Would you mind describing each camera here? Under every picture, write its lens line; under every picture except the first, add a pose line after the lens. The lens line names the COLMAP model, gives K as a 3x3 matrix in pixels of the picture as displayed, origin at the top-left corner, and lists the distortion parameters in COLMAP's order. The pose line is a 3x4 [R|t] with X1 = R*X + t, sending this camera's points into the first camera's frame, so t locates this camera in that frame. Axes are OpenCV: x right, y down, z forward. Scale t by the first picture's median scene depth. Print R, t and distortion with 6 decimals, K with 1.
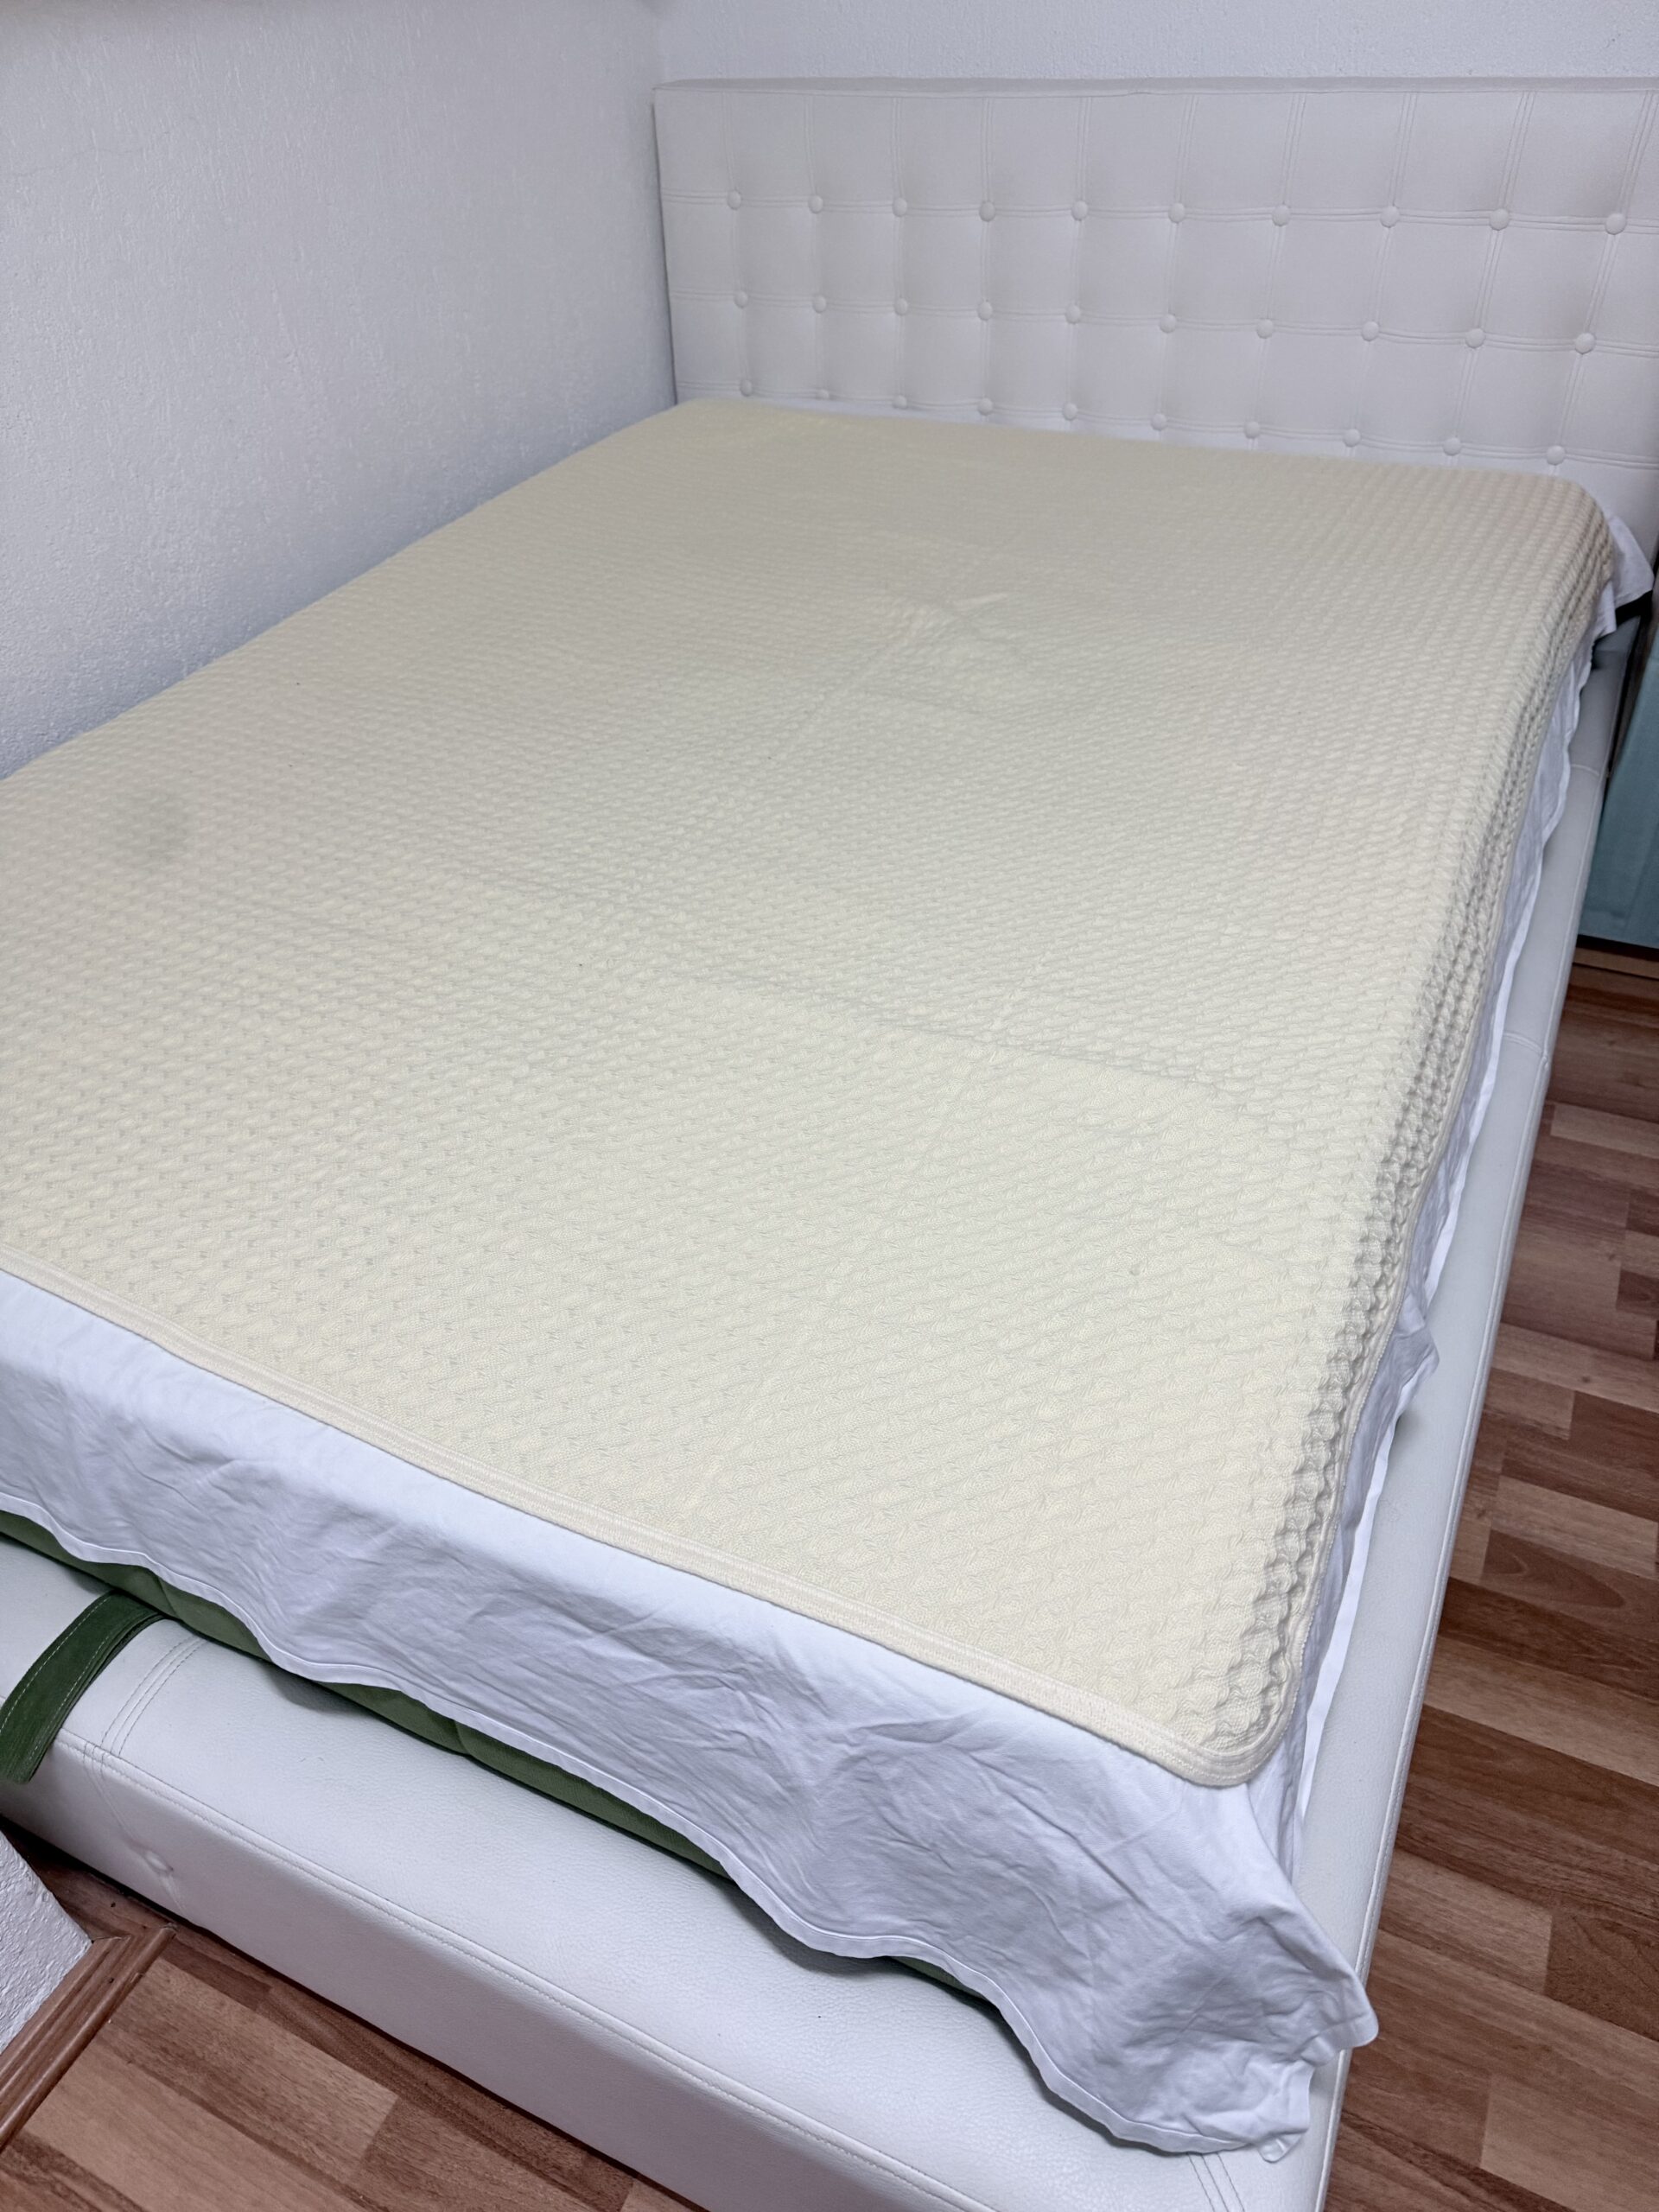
lens RADIAL K [[1563.2, 0, 832.2], [0, 1563.2, 1109.0], [0, 0, 1]] dist [0.003899, -0.011145]
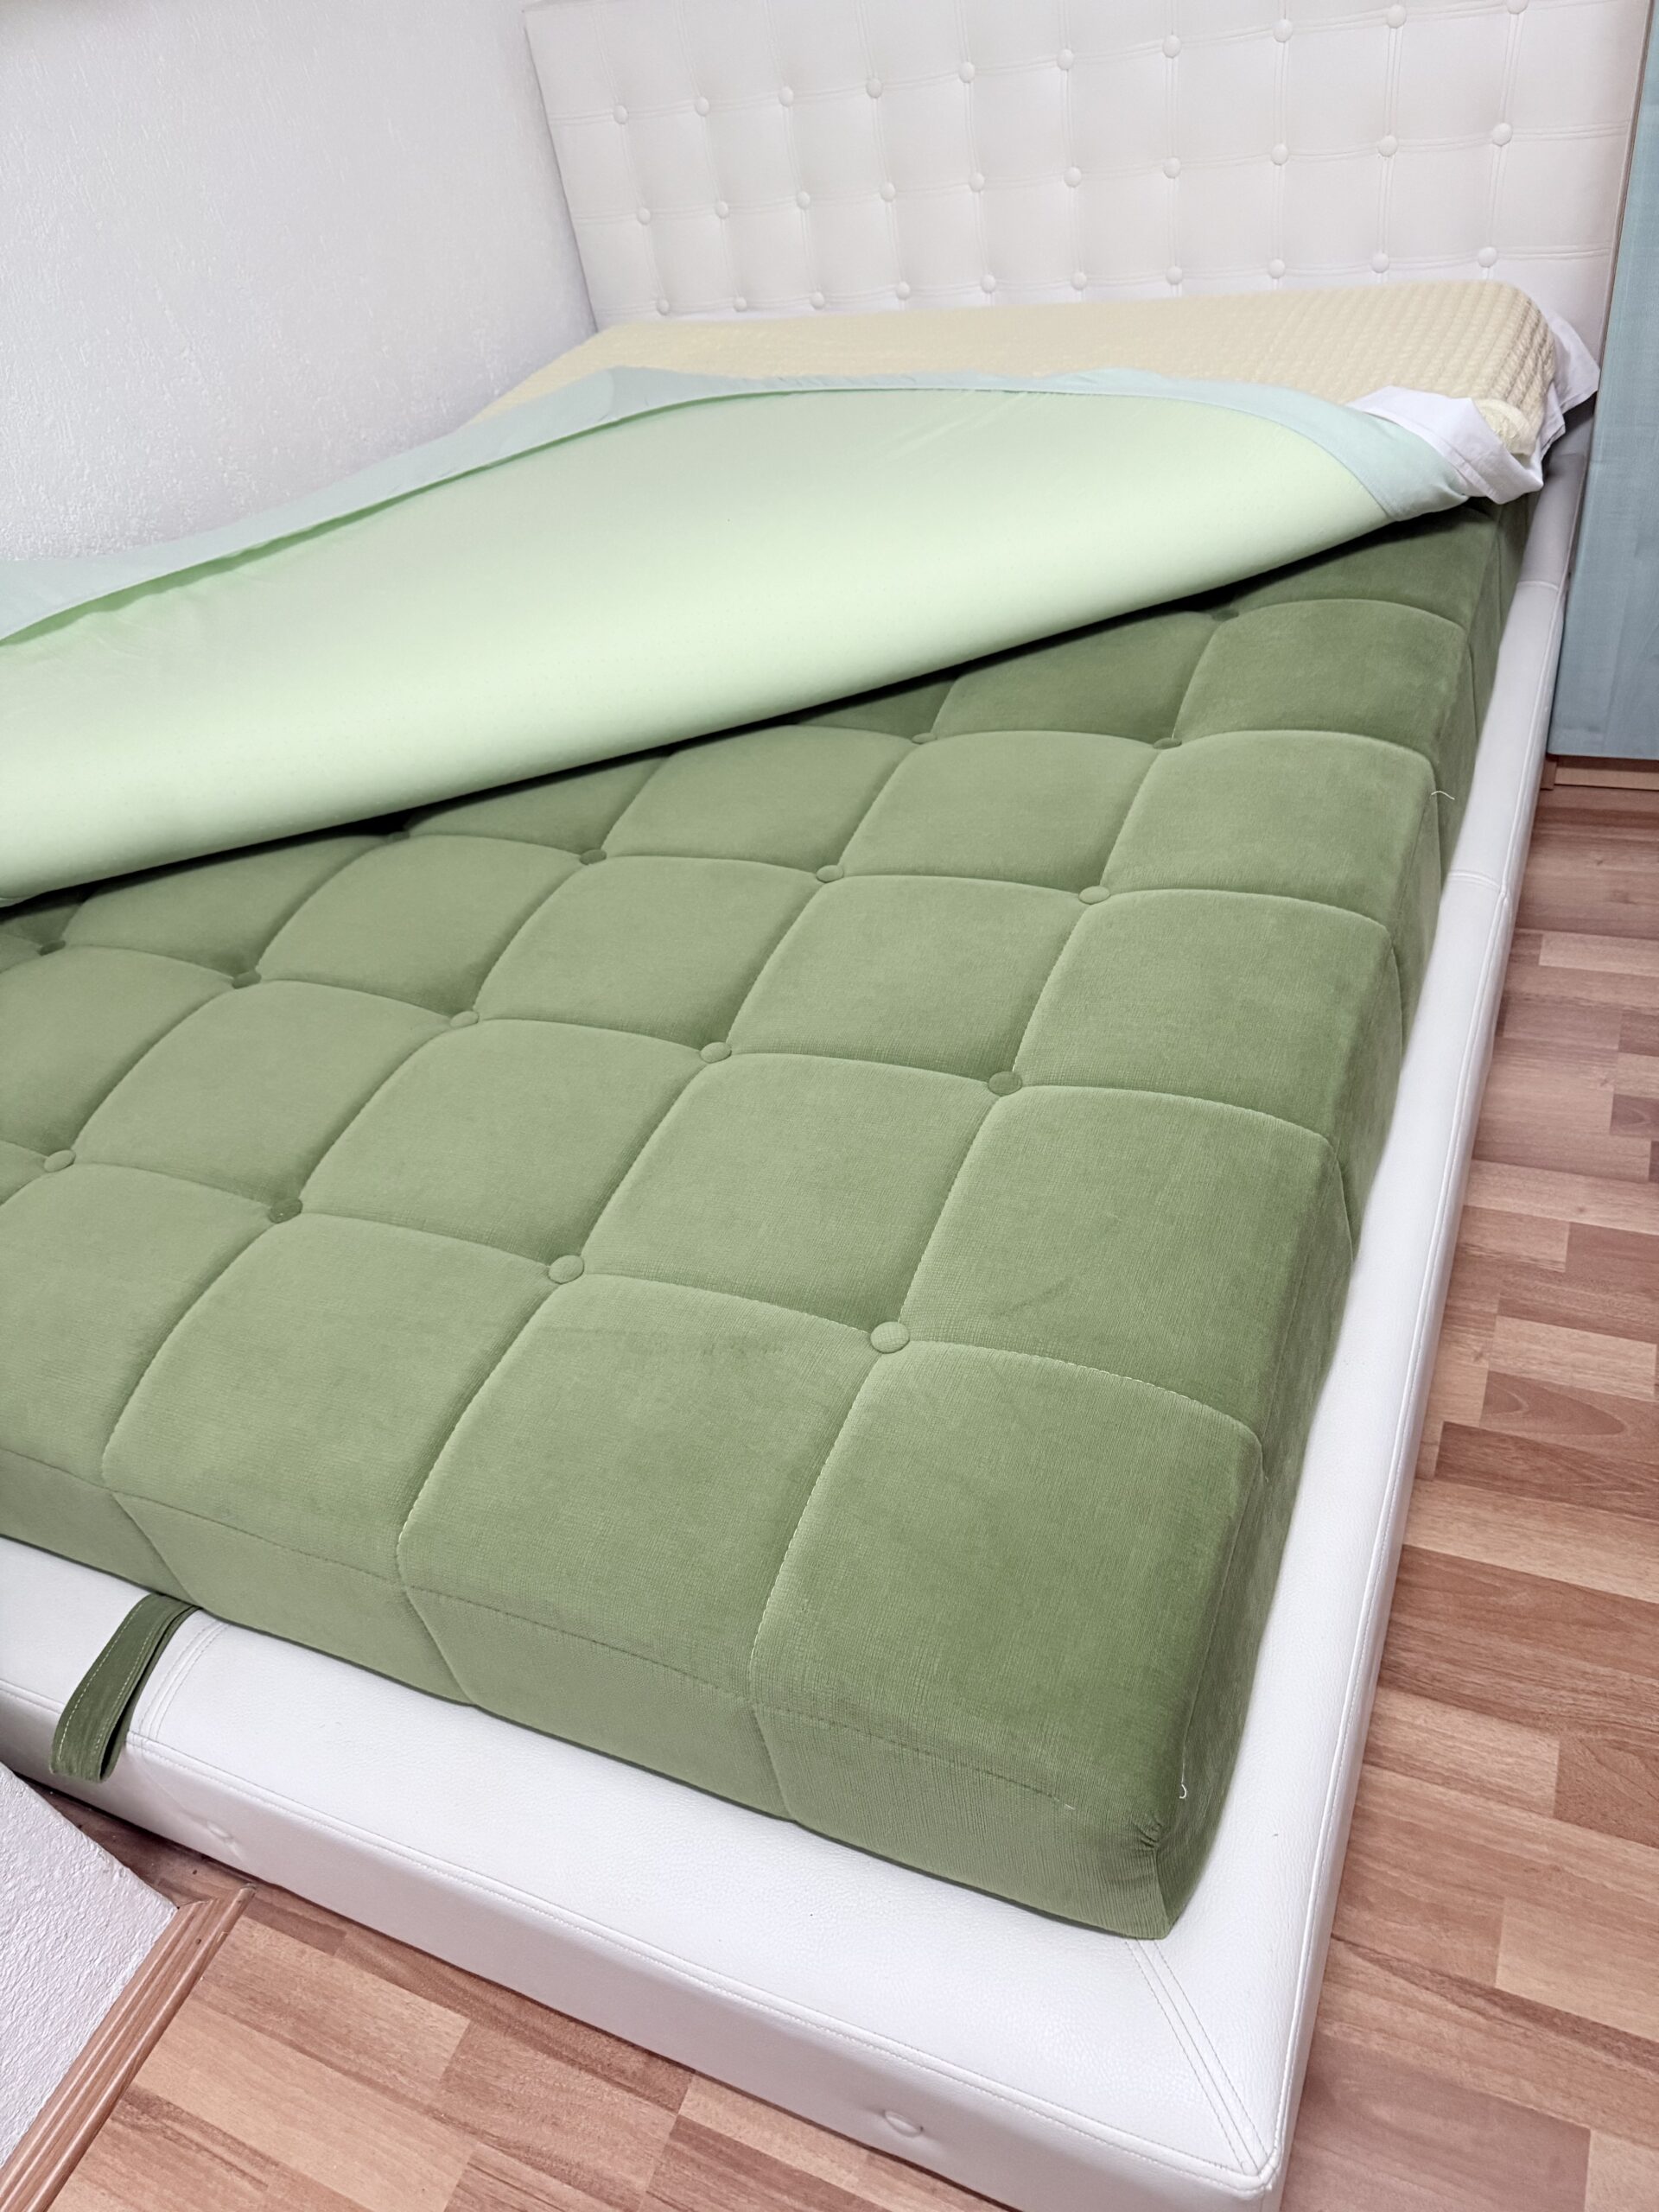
lens RADIAL K [[1563.2, 0, 841.9], [0, 1563.2, 1106.2], [0, 0, 1]] dist [0.003899, -0.011145]
pose [[0.990795, -0.125674, -0.050309, 0.097539], [0.128419, 0.990158, 0.055639, -0.010442], [0.042822, -0.061587, 0.997183, -0.011471]]
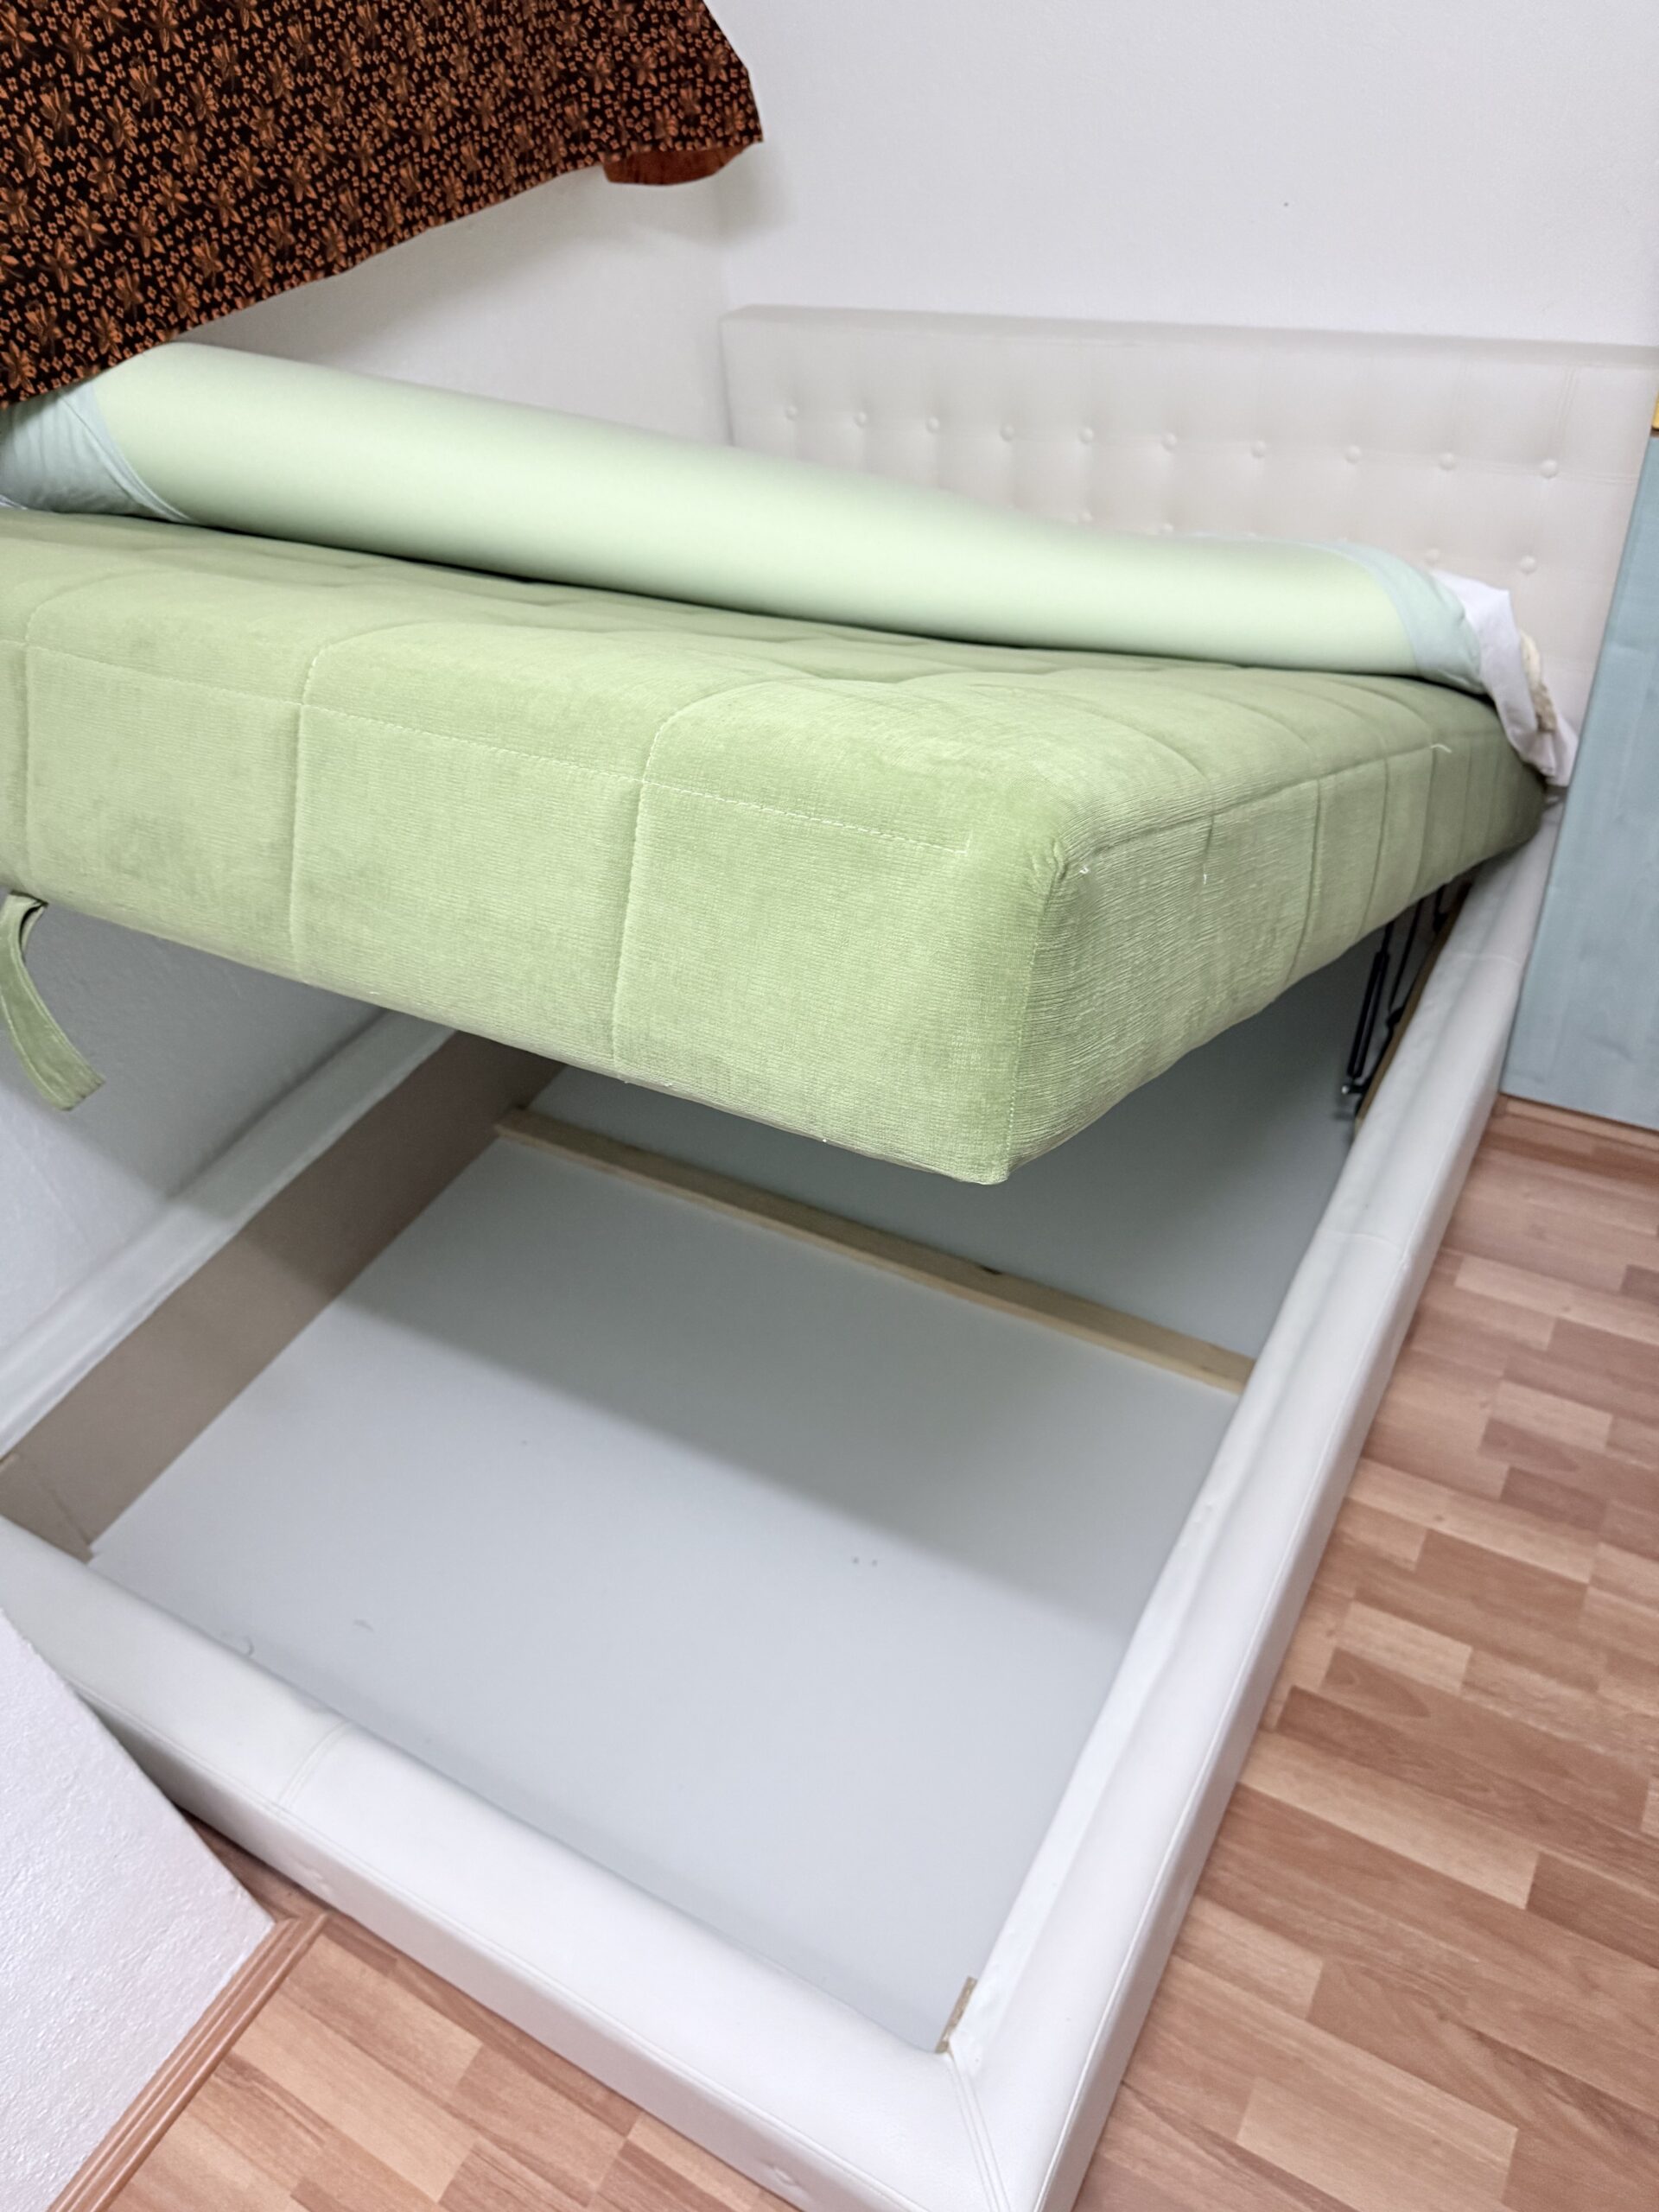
lens RADIAL K [[1563.2, 0, 830.6], [0, 1563.2, 1111.7], [0, 0, 1]] dist [0.003899, -0.011145]
pose [[0.995478, 0.003019, -0.094949, 0.160718], [0.001399, 0.998921, 0.046421, -0.266527], [0.094986, -0.046344, 0.994399, -0.329229]]
